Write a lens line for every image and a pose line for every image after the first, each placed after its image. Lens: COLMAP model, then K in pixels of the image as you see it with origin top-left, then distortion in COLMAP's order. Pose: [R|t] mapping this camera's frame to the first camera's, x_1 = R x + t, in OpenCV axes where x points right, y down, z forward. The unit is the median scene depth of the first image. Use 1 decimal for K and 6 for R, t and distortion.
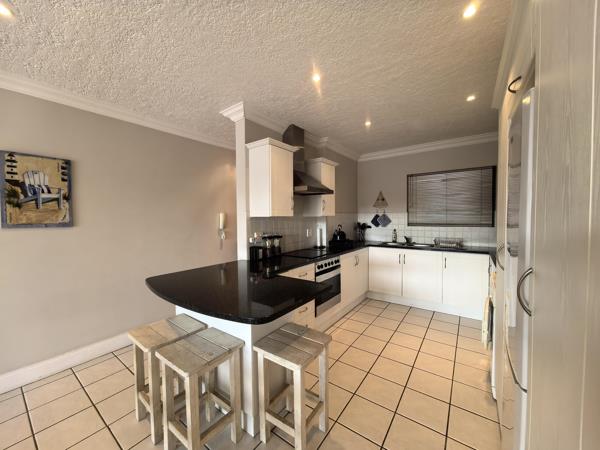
lens RADIAL K [[237.0, 0, 300.0], [0, 237.0, 225.0], [0, 0, 1]] dist [-0.000769, -0.000031]
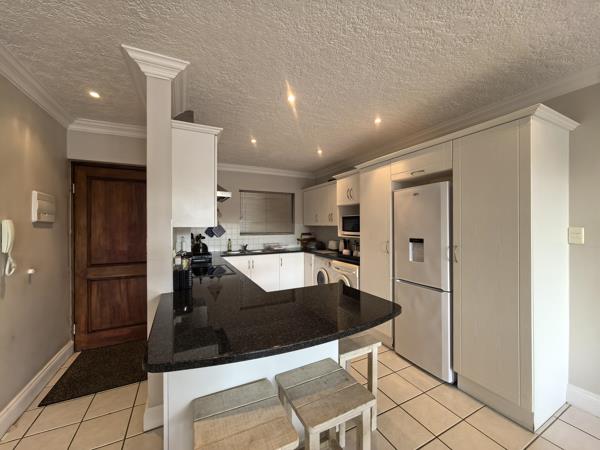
lens RADIAL K [[237.0, 0, 300.0], [0, 237.0, 225.0], [0, 0, 1]] dist [-0.000769, -0.000031]
pose [[0.452112, 0.008864, 0.891917, -0.482920], [0.028590, 0.999293, -0.024423, -0.010689], [-0.891503, 0.036542, 0.451539, 0.278199]]
